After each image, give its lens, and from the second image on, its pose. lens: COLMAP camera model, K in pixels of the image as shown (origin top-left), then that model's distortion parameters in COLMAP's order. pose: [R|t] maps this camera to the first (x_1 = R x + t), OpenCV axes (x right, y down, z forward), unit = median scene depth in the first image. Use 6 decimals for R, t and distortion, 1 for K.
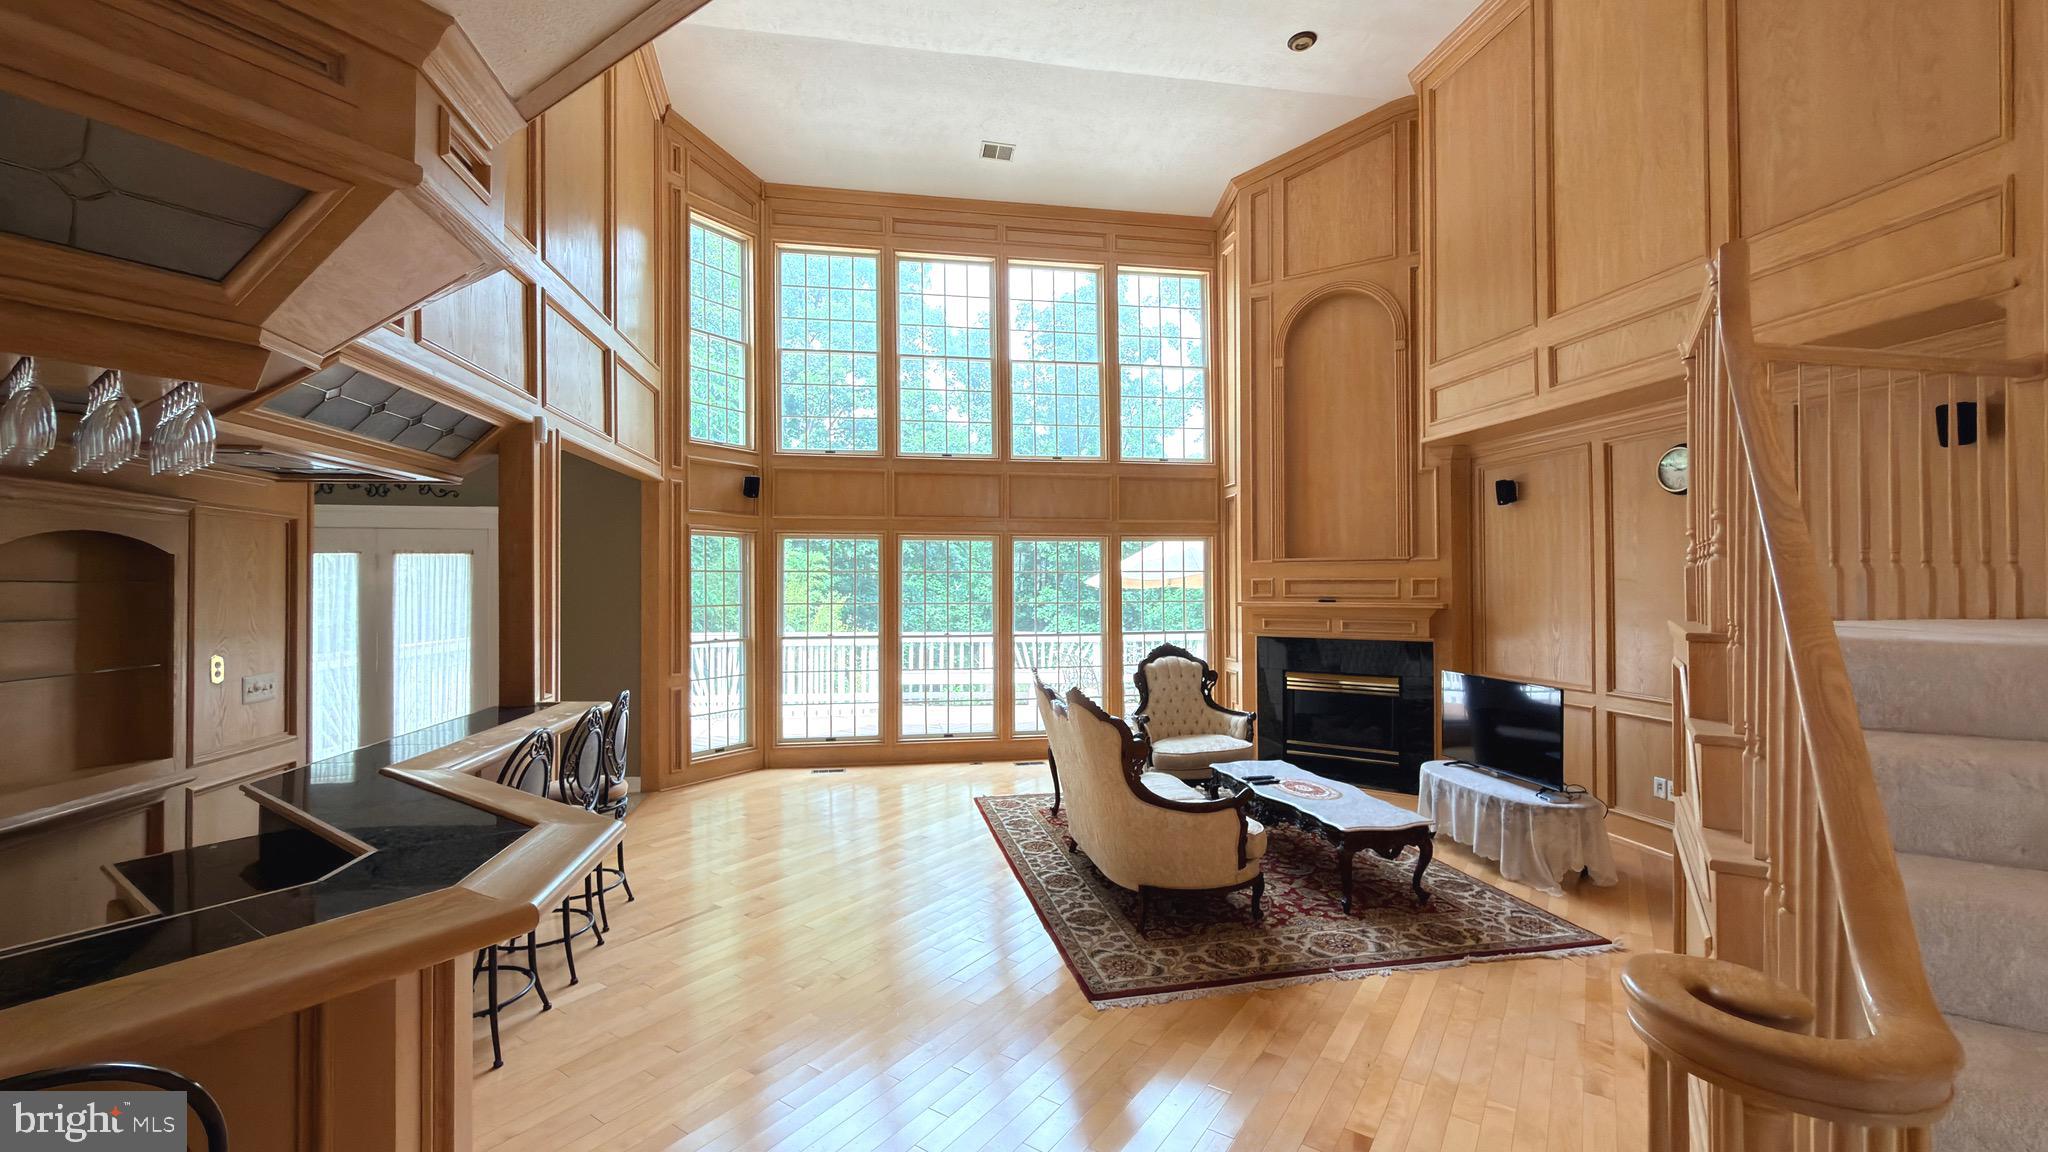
lens RADIAL K [[818.8, 0, 1021.5], [0, 818.8, 577.2], [0, 0, 1]] dist [0.000719, 0.000067]
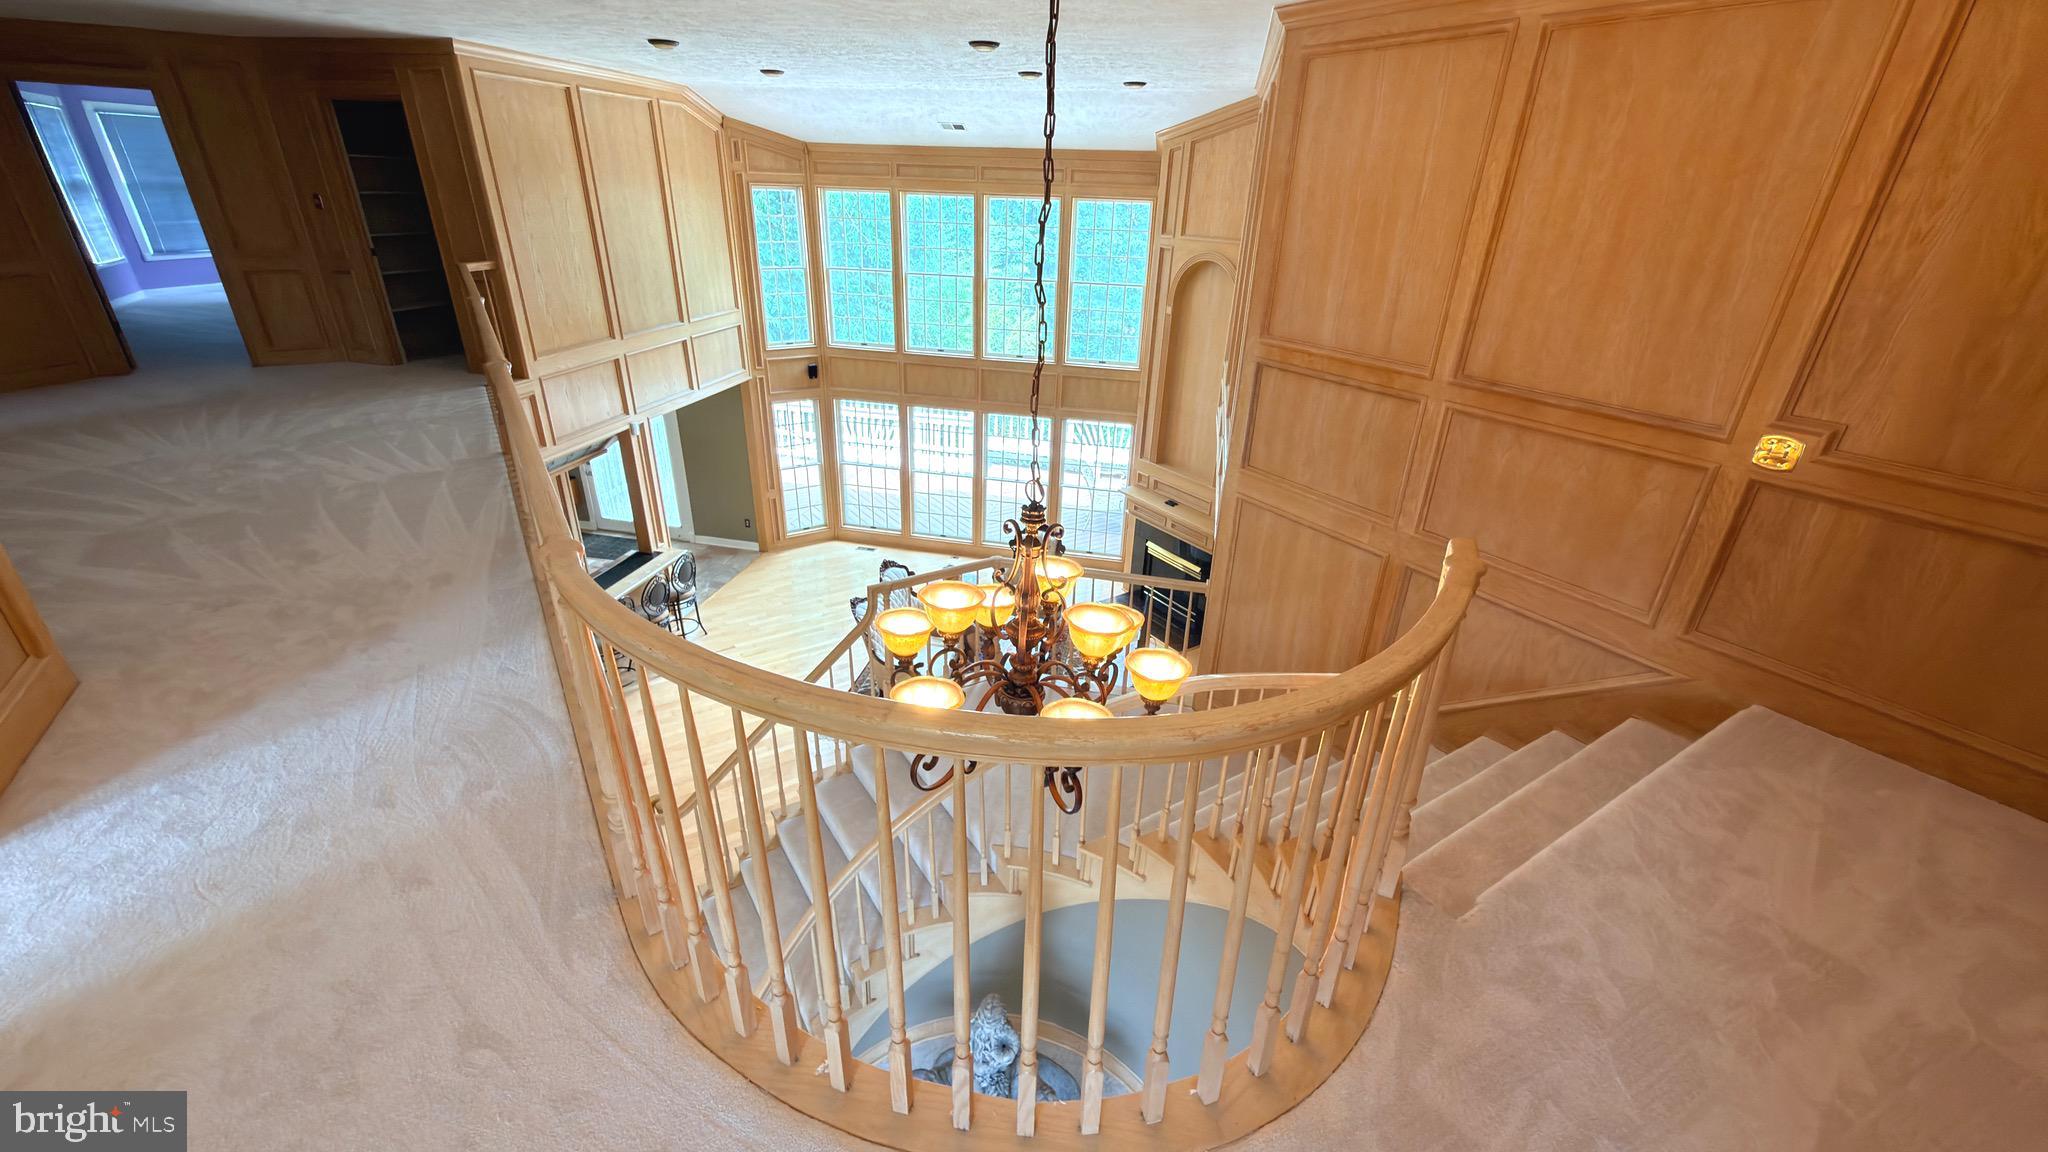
lens RADIAL K [[818.8, 0, 1021.7], [0, 818.8, 576.2], [0, 0, 1]] dist [0.000719, 0.000067]
pose [[0.922312, 0.195245, -0.333497, 0.624940], [-0.030651, 0.897223, 0.440512, -0.458313], [0.385229, -0.396067, 0.833504, -0.283871]]
